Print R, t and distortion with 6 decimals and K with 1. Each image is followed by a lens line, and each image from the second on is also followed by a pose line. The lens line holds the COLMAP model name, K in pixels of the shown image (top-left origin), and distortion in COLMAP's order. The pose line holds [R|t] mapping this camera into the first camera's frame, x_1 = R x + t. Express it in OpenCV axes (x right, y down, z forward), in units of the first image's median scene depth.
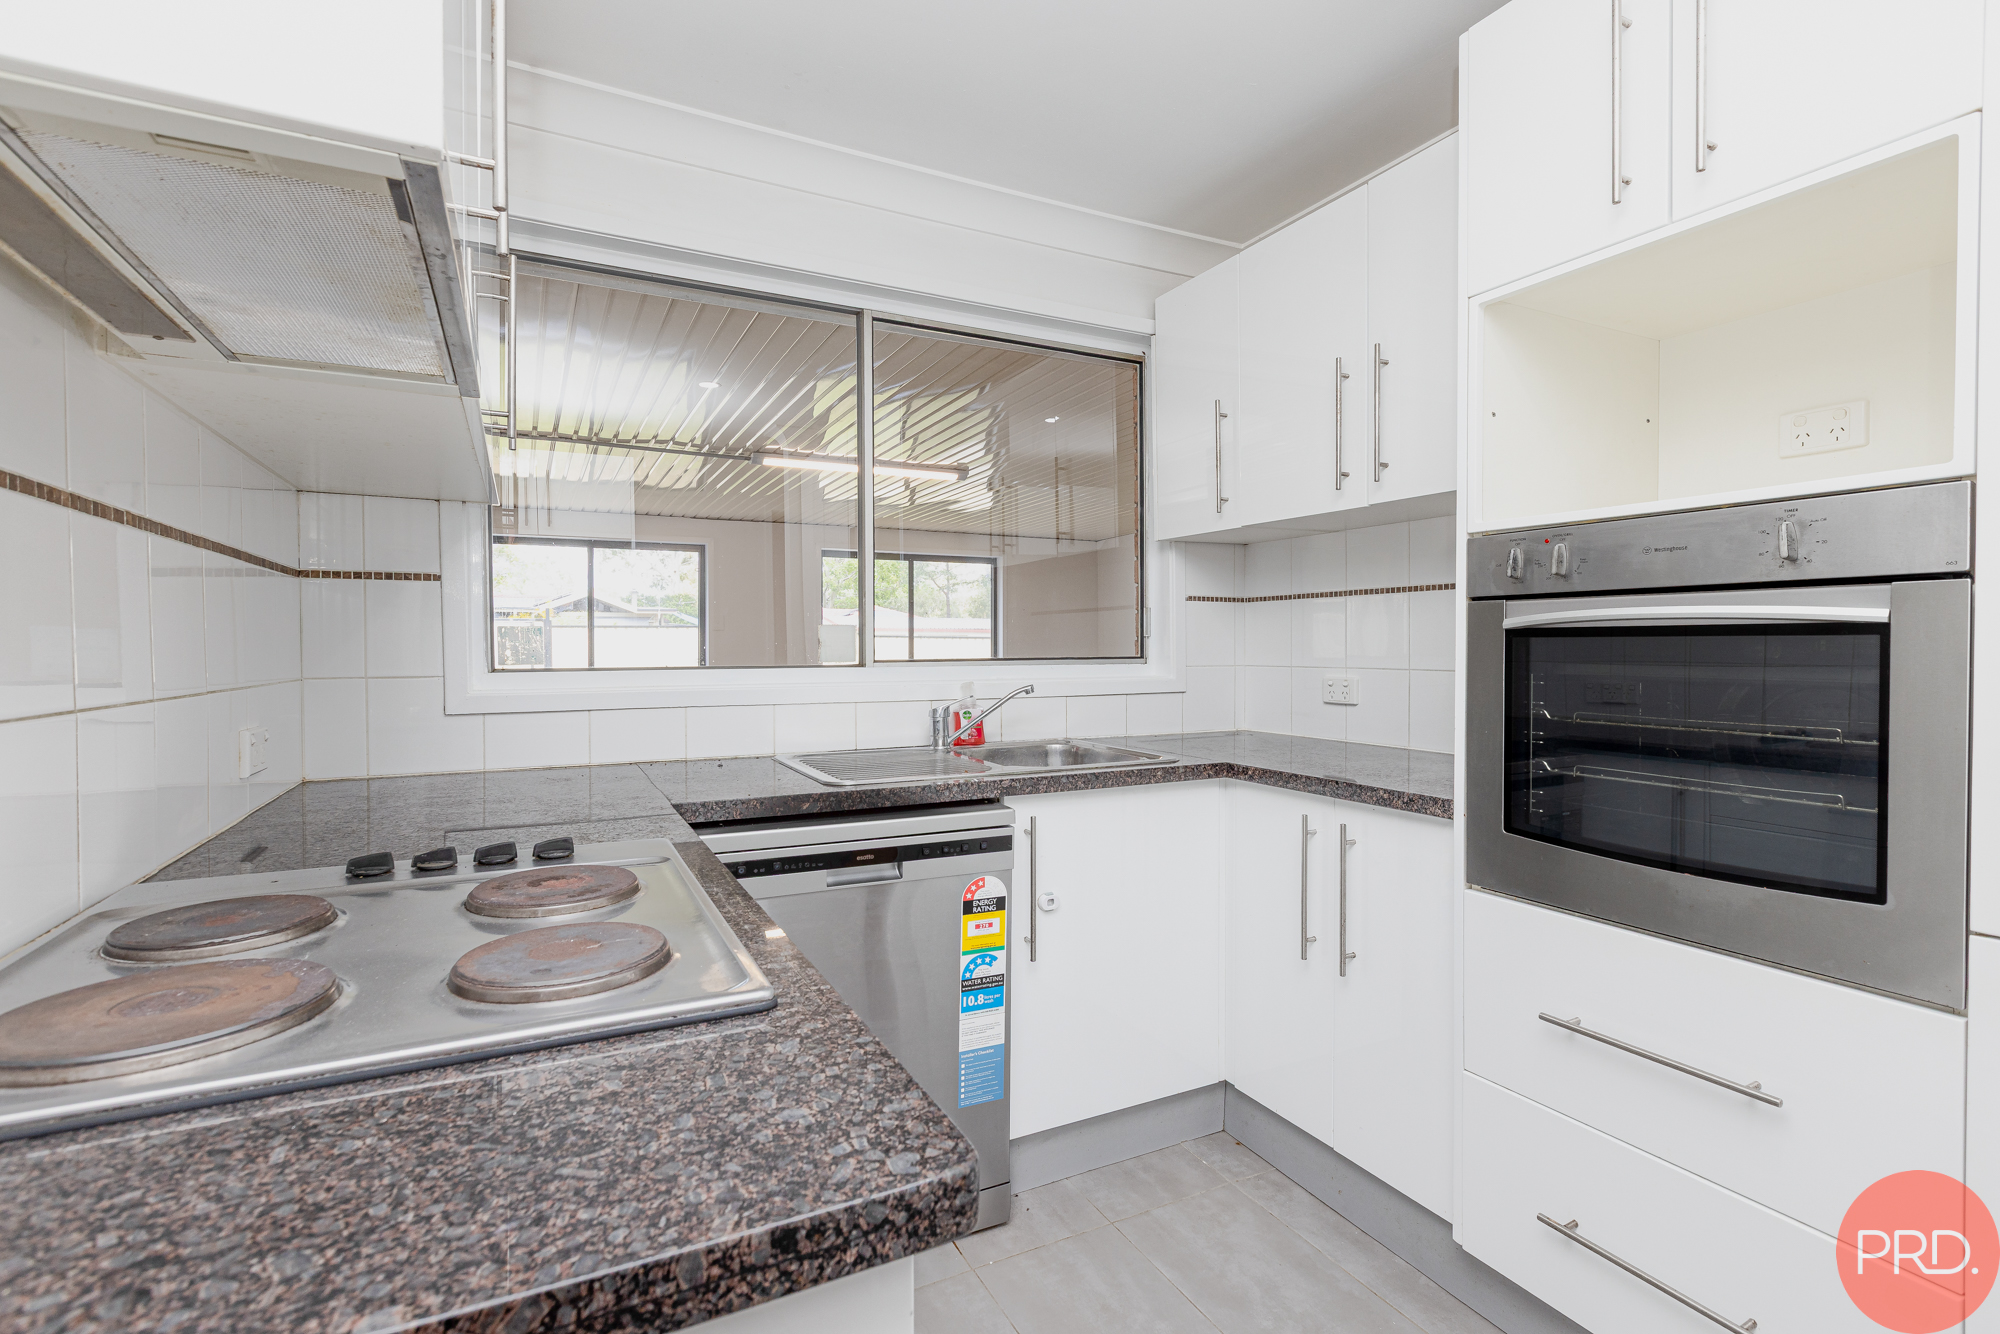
lens RADIAL K [[907.9, 0, 1012.1], [0, 907.9, 639.7], [0, 0, 1]] dist [0.001373, -0.001256]
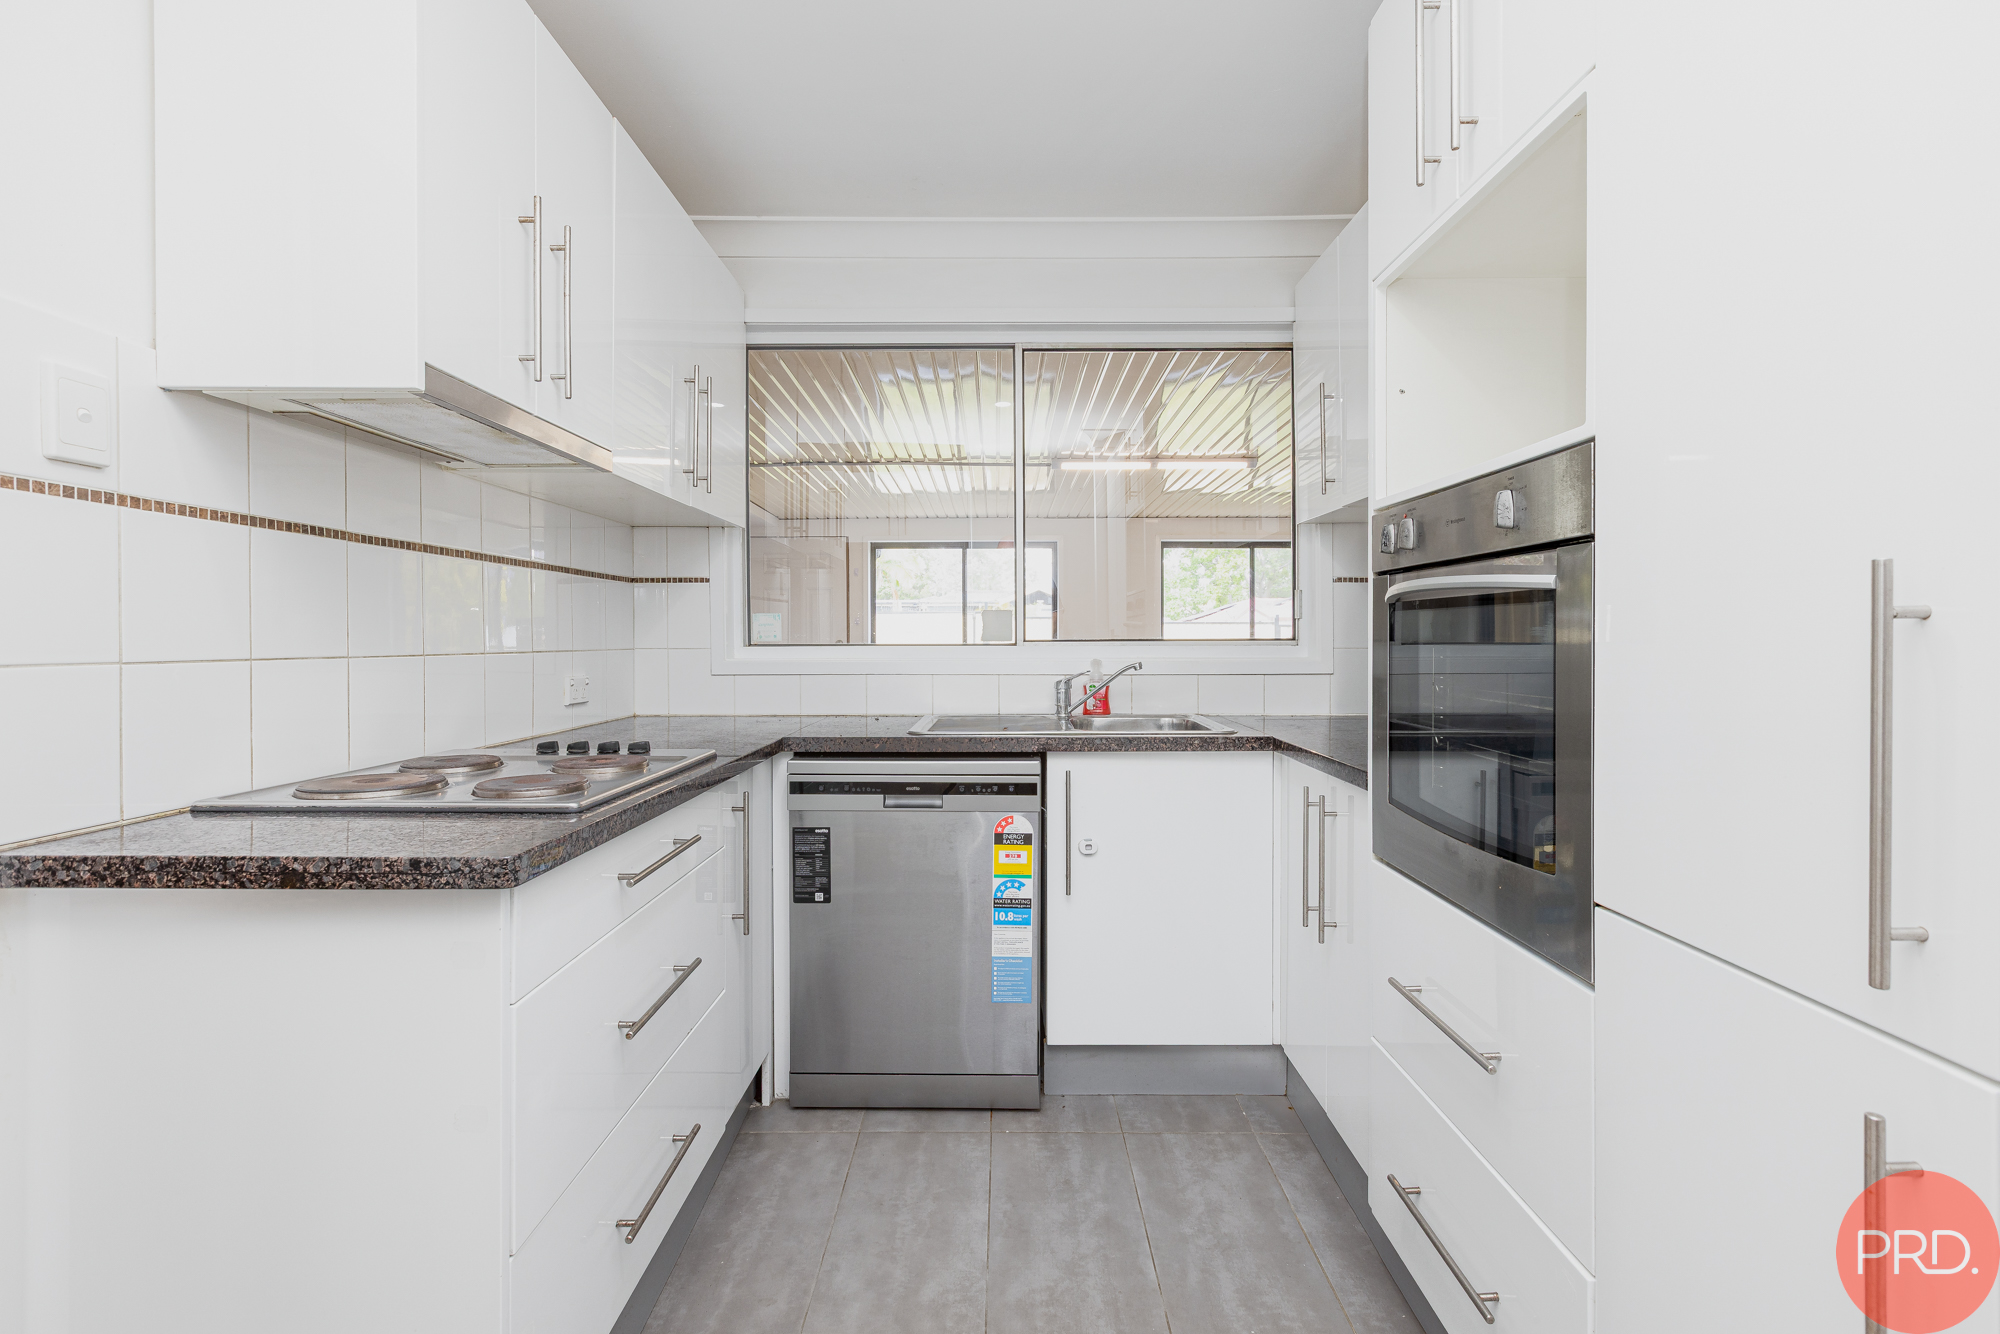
lens RADIAL K [[921.5, 0, 1002.1], [0, 921.5, 621.3], [0, 0, 1]] dist [-0.002246, -0.000252]
pose [[0.886587, -0.006452, -0.462518, 0.528893], [0.001958, 0.999946, -0.010198, 0.015018], [0.462559, 0.008136, 0.886551, -0.098188]]
